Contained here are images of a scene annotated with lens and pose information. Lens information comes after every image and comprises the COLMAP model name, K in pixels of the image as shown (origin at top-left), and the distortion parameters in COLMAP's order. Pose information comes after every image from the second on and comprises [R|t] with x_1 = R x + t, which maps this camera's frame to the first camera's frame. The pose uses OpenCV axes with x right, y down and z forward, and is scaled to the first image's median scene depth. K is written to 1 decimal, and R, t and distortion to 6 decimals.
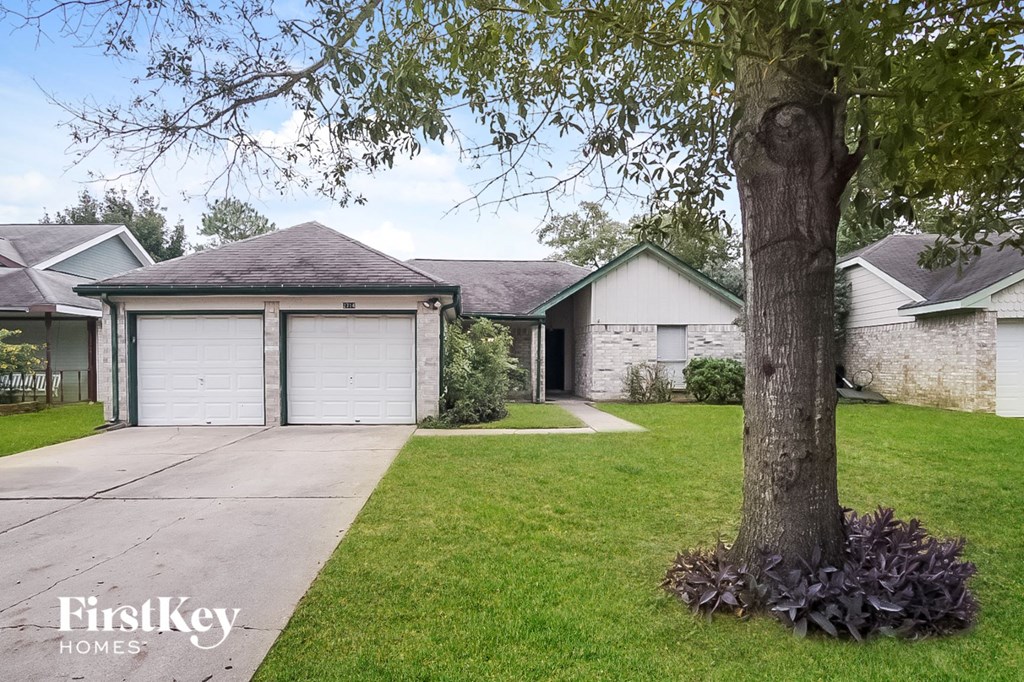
lens RADIAL K [[653.6, 0, 510.7], [0, 653.6, 358.7], [0, 0, 1]] dist [-0.052643, 0.000445]
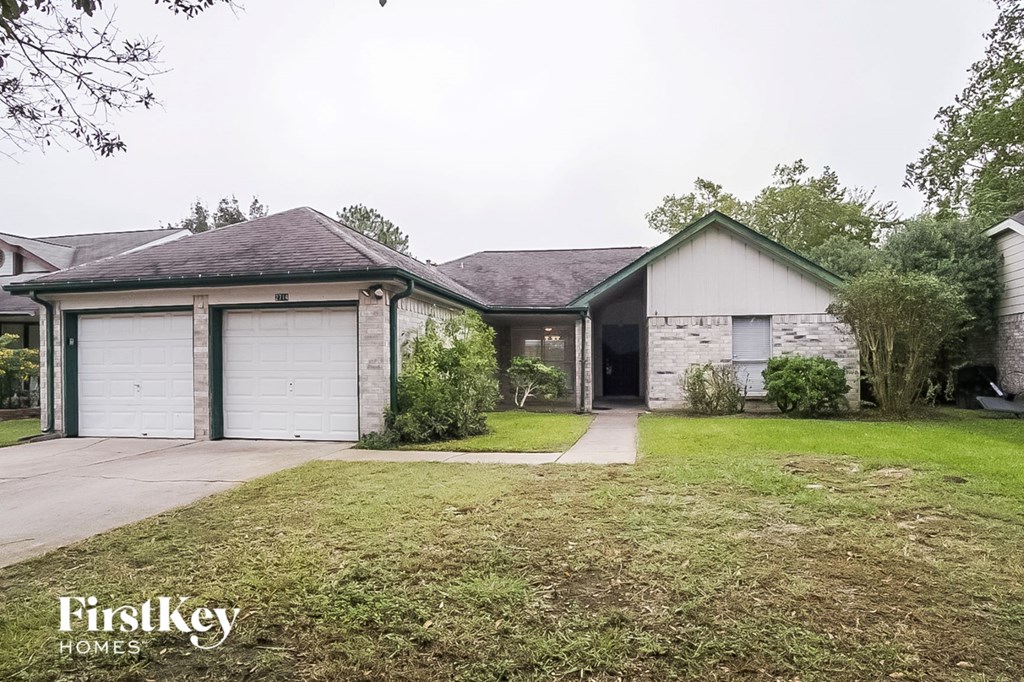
lens RADIAL K [[653.6, 0, 510.7], [0, 653.6, 358.7], [0, 0, 1]] dist [-0.052643, 0.000445]
pose [[0.974266, -0.007079, -0.225292, 0.156429], [0.006772, 0.999975, -0.002136, 0.000382], [0.225302, 0.000556, 0.974289, 0.181539]]
